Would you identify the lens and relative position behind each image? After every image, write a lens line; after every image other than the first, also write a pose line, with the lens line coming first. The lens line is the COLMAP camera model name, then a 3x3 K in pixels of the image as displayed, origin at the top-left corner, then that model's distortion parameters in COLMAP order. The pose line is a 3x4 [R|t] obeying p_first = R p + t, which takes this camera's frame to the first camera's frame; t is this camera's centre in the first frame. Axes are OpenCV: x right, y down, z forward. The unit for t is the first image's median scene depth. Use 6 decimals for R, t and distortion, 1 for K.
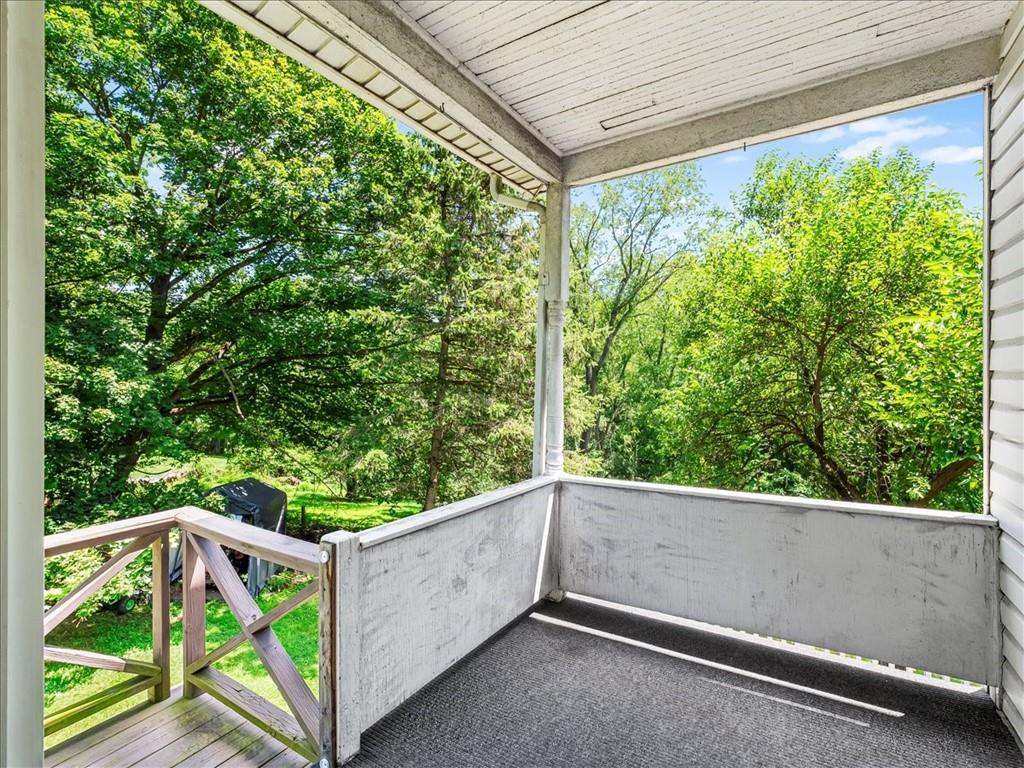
lens RADIAL K [[486.0, 0, 511.1], [0, 486.0, 375.2], [0, 0, 1]] dist [0.000324, -0.000192]
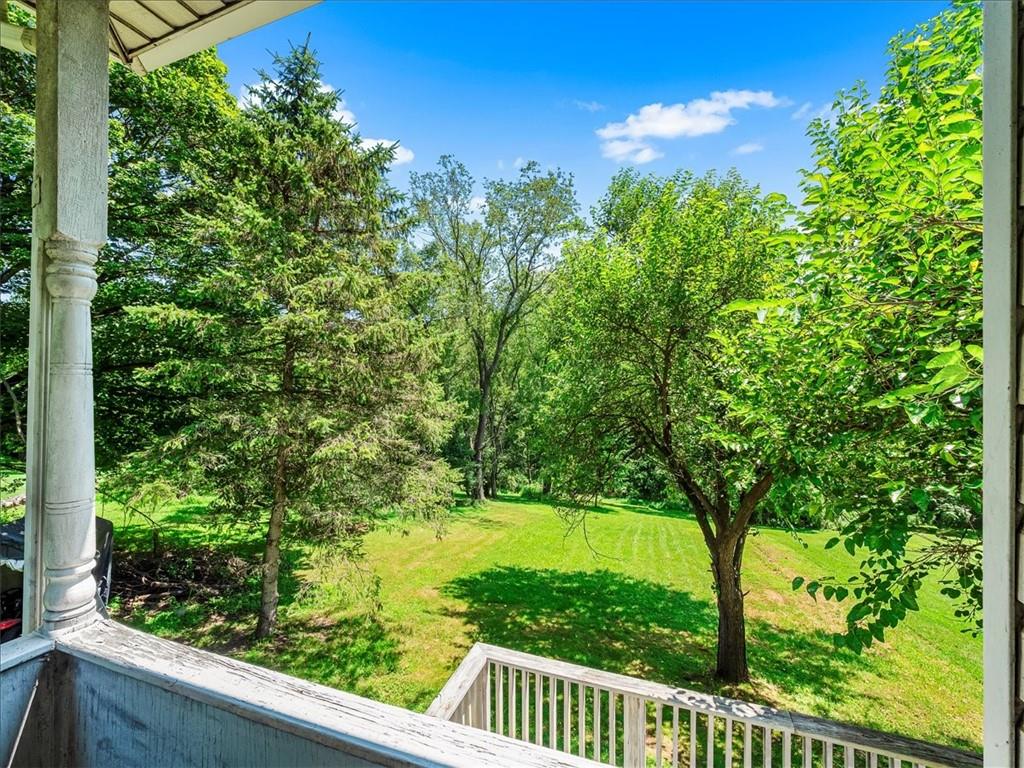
lens RADIAL K [[417.8, 0, 512.0], [0, 417.8, 384.0], [0, 0, 1]] dist [-0.000312, -0.000121]
pose [[0.981526, -0.015496, 0.190699, 0.063974], [0.013238, 0.999826, 0.013109, -0.002881], [-0.190869, -0.010342, 0.981561, 0.082487]]
